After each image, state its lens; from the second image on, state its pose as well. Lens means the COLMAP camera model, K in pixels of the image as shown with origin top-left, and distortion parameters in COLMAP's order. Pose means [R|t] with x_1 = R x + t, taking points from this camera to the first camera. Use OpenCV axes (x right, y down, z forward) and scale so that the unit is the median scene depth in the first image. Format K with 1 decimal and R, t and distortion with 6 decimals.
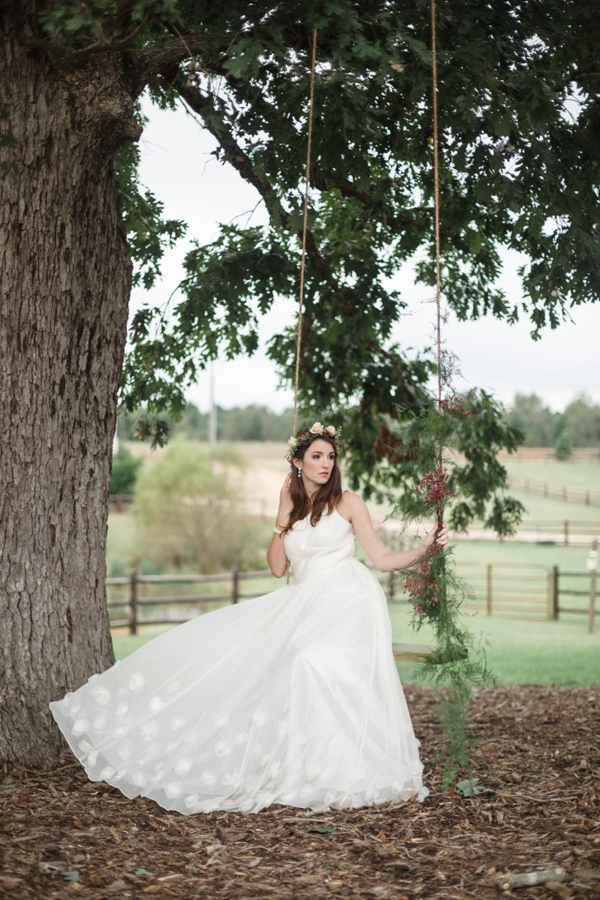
lens RADIAL K [[1295.9, 0, 303.6], [0, 1295.9, 454.1], [0, 0, 1]] dist [-0.092522, 0.000000]
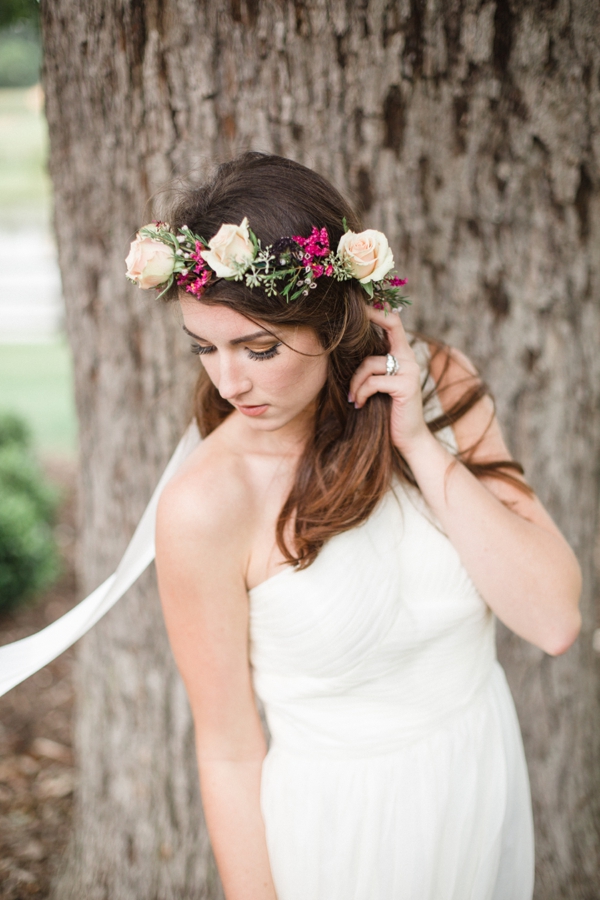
lens RADIAL K [[1295.9, 0, 300.9], [0, 1295.9, 448.1], [0, 0, 1]] dist [-0.092522, 0.000000]
pose [[0.827086, 0.112190, -0.550764, -0.019371], [0.041914, 0.964838, 0.259480, -0.050117], [0.560510, -0.237698, 0.793302, 0.619912]]
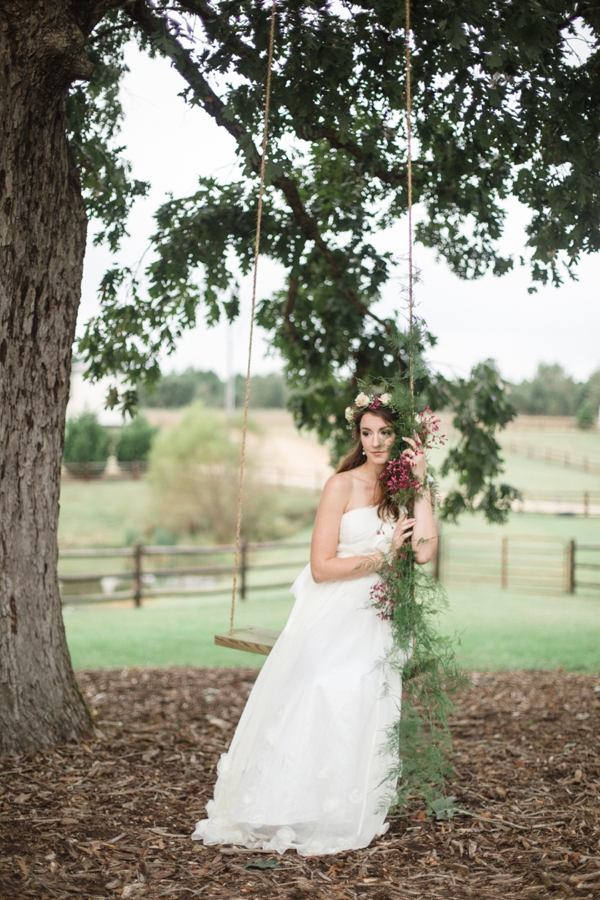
lens RADIAL K [[1295.9, 0, 303.0], [0, 1295.9, 448.5], [0, 0, 1]] dist [-0.092522, 0.000000]
pose [[0.999824, 0.005976, -0.017781, 0.033860], [-0.005612, 0.999775, 0.020435, -0.003789], [0.017900, -0.020332, 0.999633, 0.087654]]
